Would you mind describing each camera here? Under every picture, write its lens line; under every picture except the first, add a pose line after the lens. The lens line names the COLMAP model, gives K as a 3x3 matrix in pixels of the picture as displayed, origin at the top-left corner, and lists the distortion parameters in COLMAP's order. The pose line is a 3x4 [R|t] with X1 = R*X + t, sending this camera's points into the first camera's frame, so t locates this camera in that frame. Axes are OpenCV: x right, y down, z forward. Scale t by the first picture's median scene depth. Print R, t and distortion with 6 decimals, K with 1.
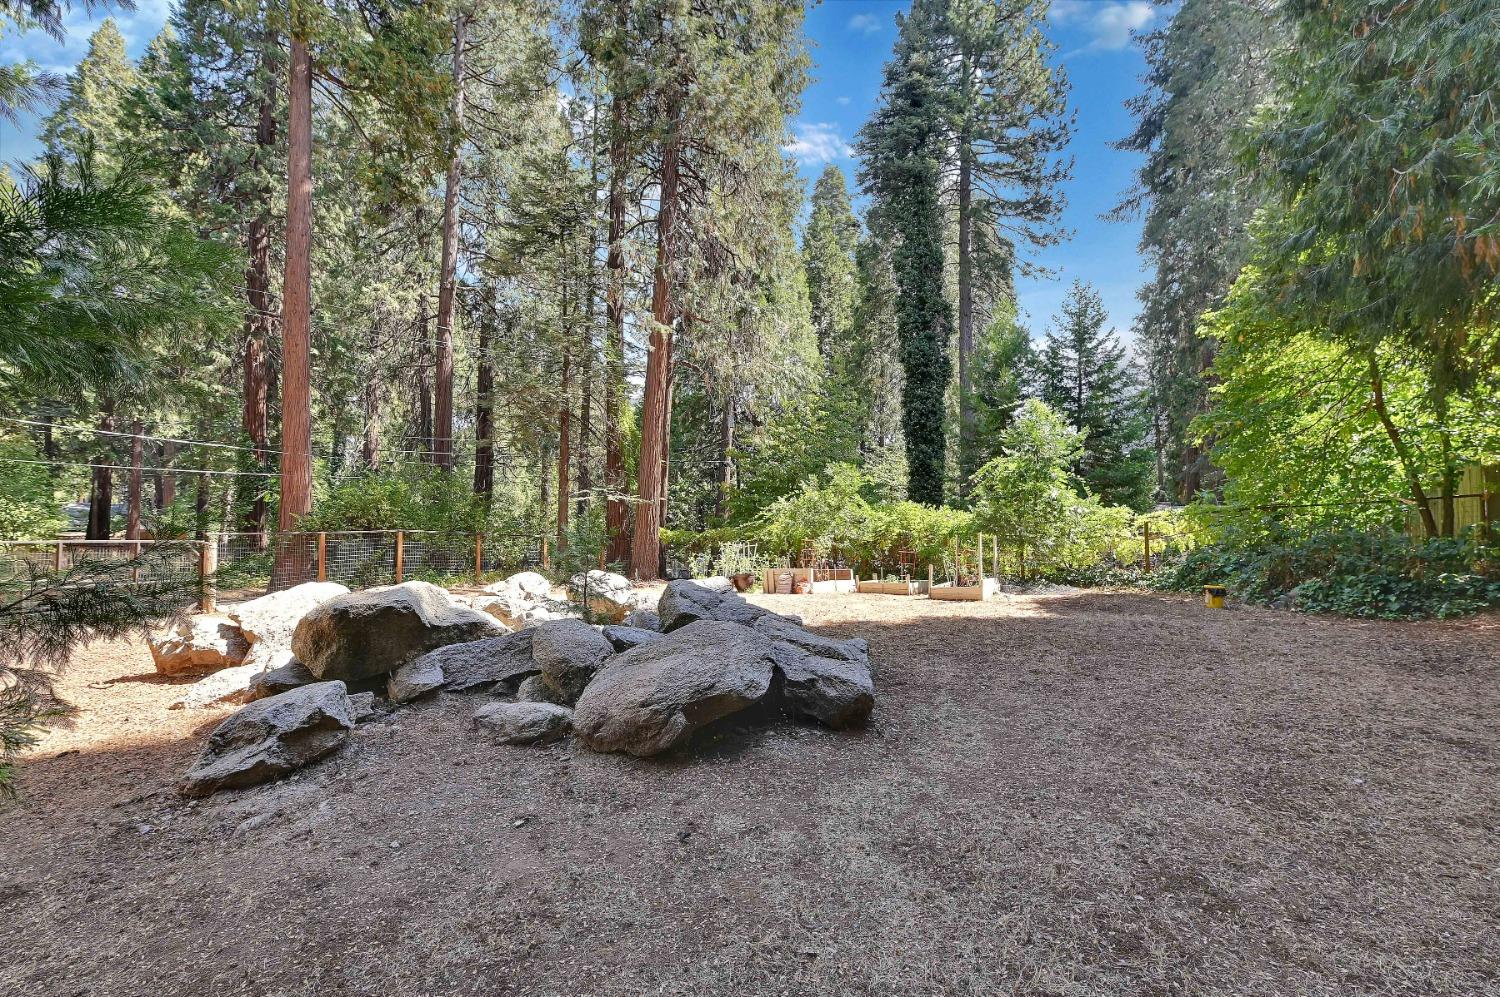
lens RADIAL K [[660.8, 0, 753.9], [0, 660.8, 498.4], [0, 0, 1]] dist [0.004299, -0.007708]
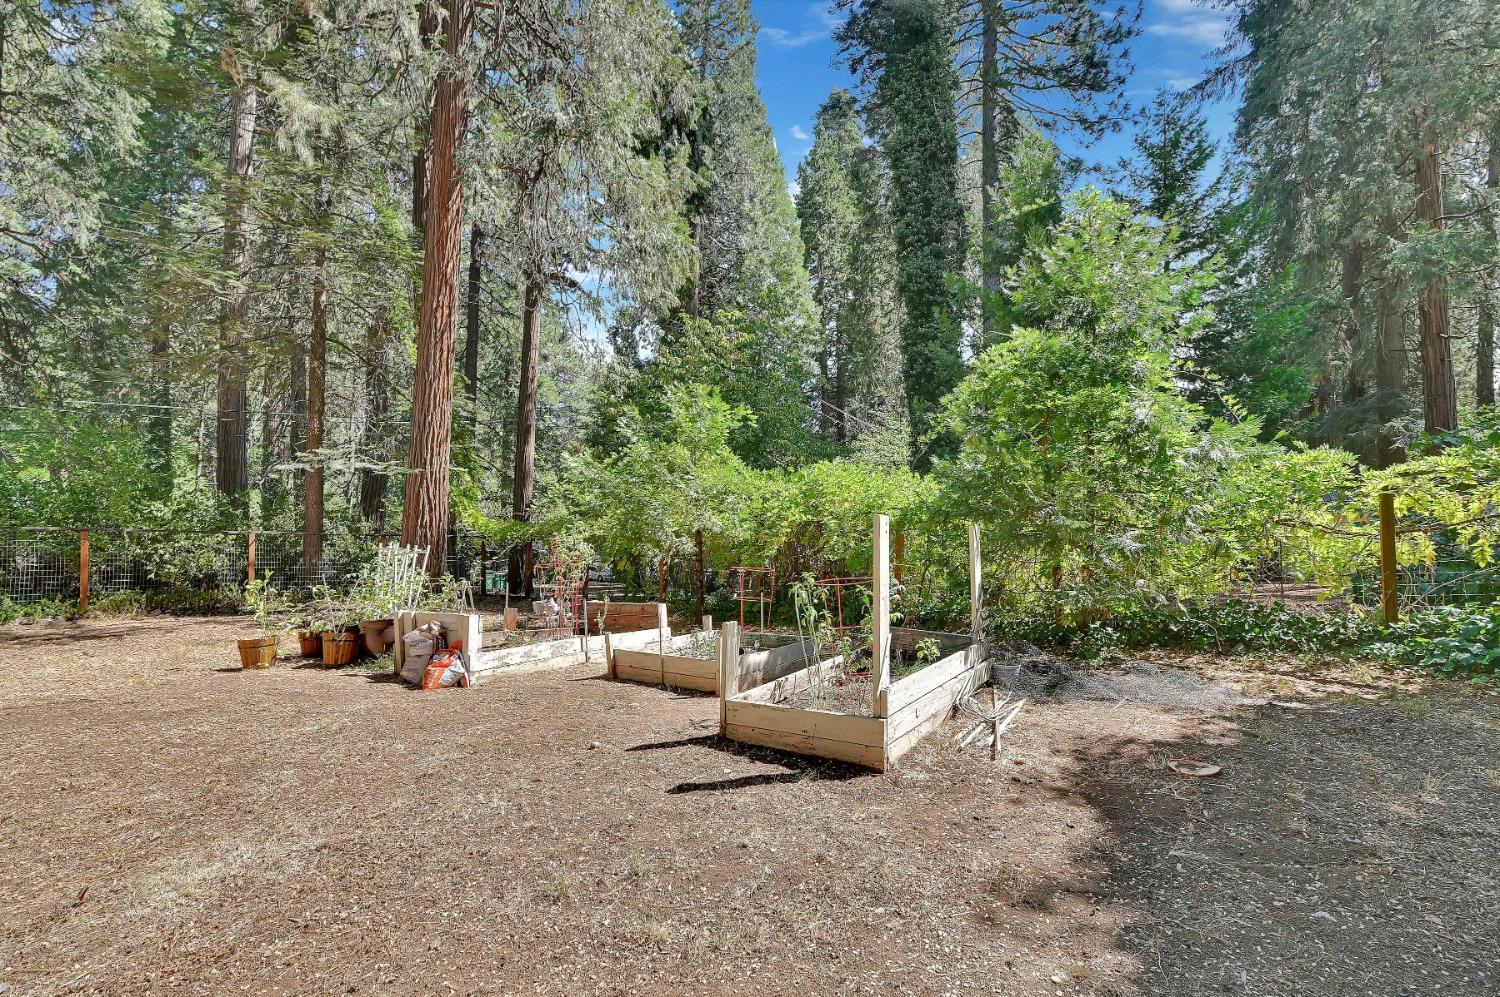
lens RADIAL K [[660.8, 0, 749.2], [0, 660.8, 500.2], [0, 0, 1]] dist [0.004299, -0.007708]
pose [[0.997400, -0.007868, -0.071628, 0.162949], [0.008898, 0.999861, 0.014083, 0.022069], [0.071507, -0.014683, 0.997332, 0.384168]]
